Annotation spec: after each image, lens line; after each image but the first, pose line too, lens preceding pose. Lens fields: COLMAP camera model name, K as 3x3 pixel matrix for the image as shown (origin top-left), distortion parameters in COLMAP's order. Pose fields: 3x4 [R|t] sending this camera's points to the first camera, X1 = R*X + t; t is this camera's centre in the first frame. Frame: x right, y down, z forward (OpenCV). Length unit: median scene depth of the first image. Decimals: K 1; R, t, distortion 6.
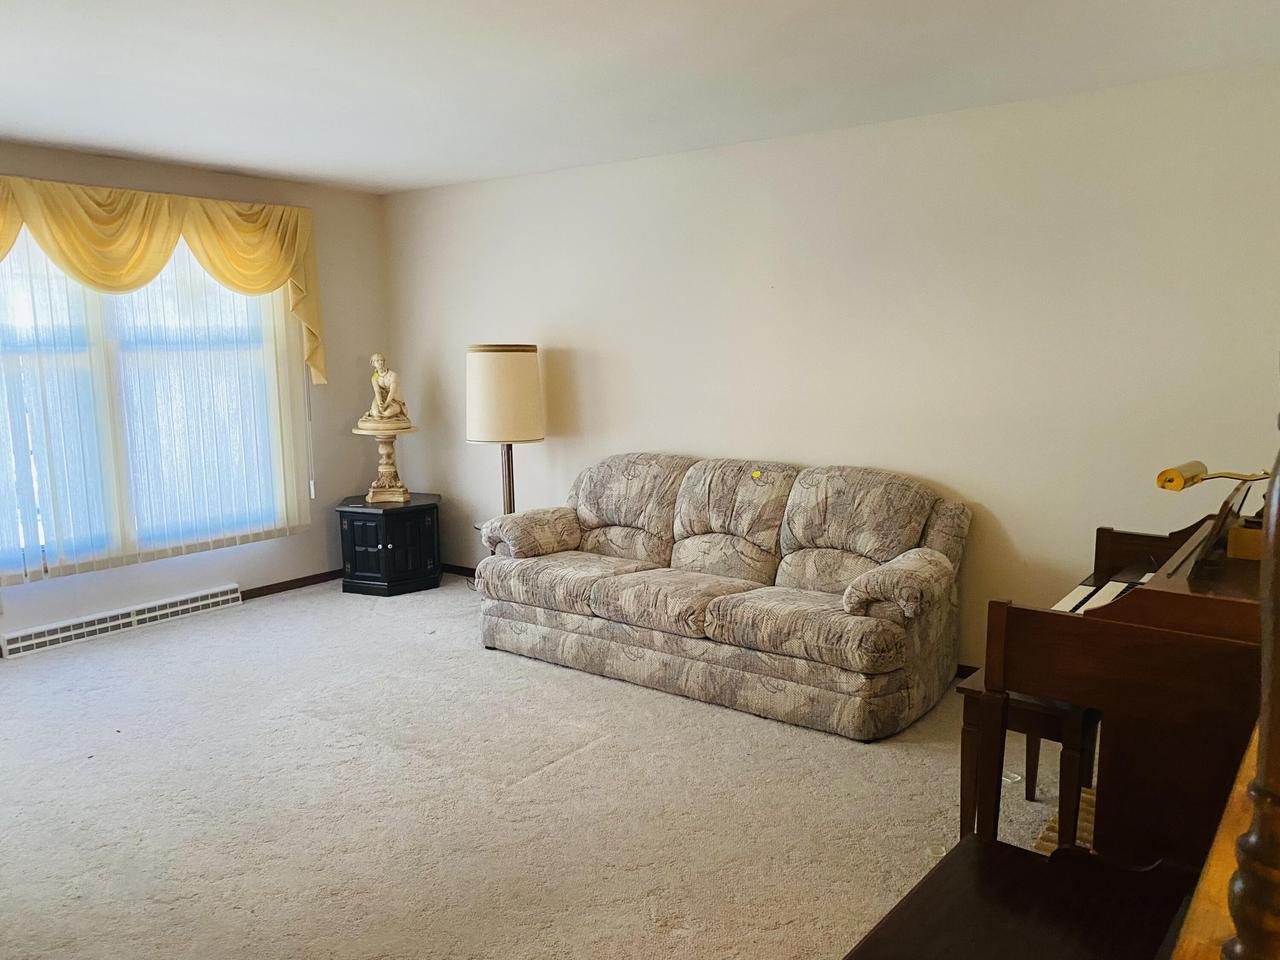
lens RADIAL K [[959.8, 0, 647.8], [0, 959.8, 476.9], [0, 0, 1]] dist [0.008772, -0.005504]
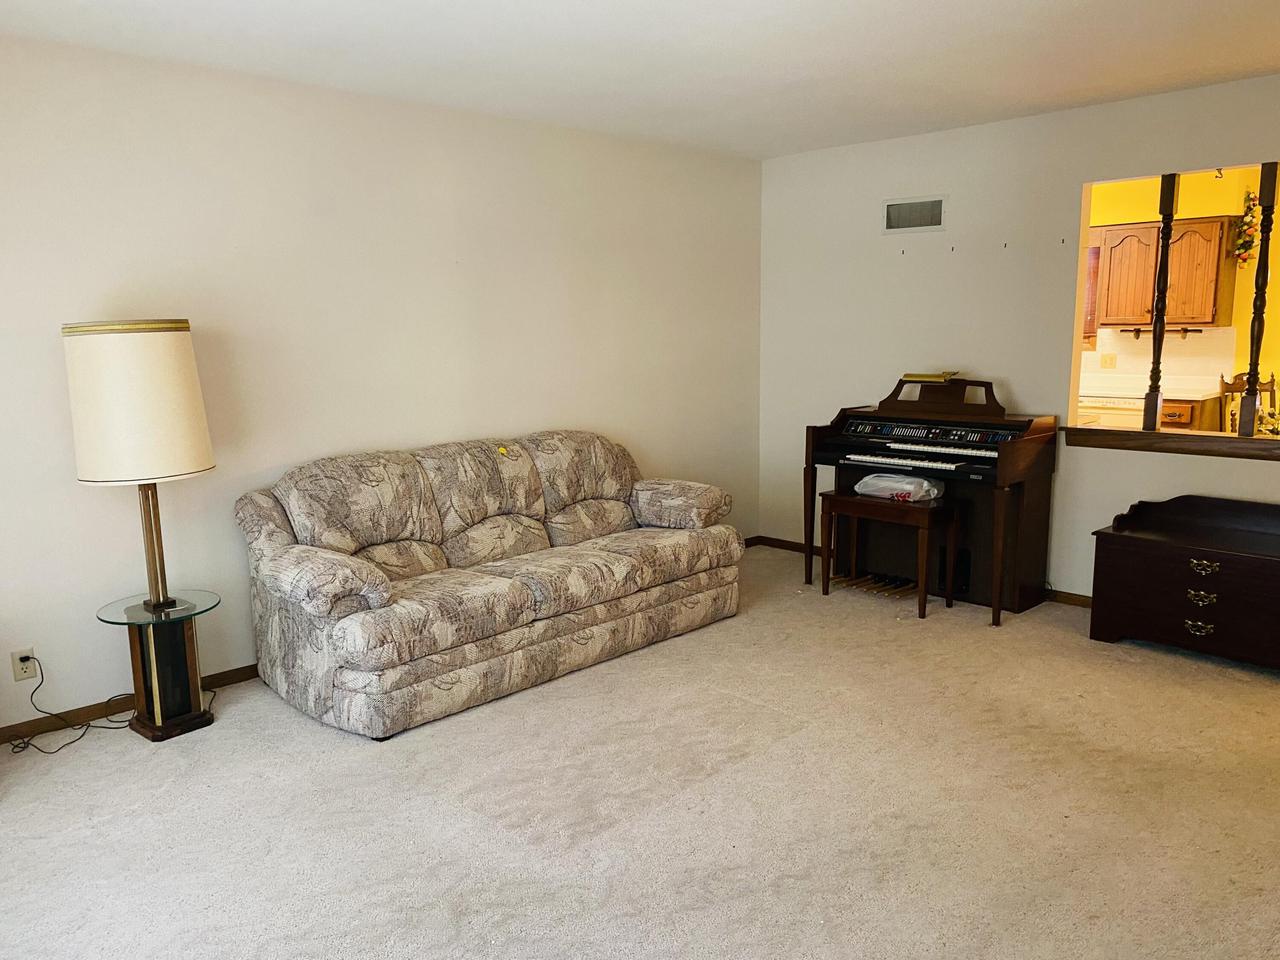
lens RADIAL K [[959.8, 0, 648.4], [0, 959.8, 491.0], [0, 0, 1]] dist [0.008772, -0.005504]
pose [[0.140940, -0.159563, 0.977075, -0.889654], [0.152208, 0.978685, 0.137870, -0.079860], [-0.978248, 0.129287, 0.162222, 0.732683]]
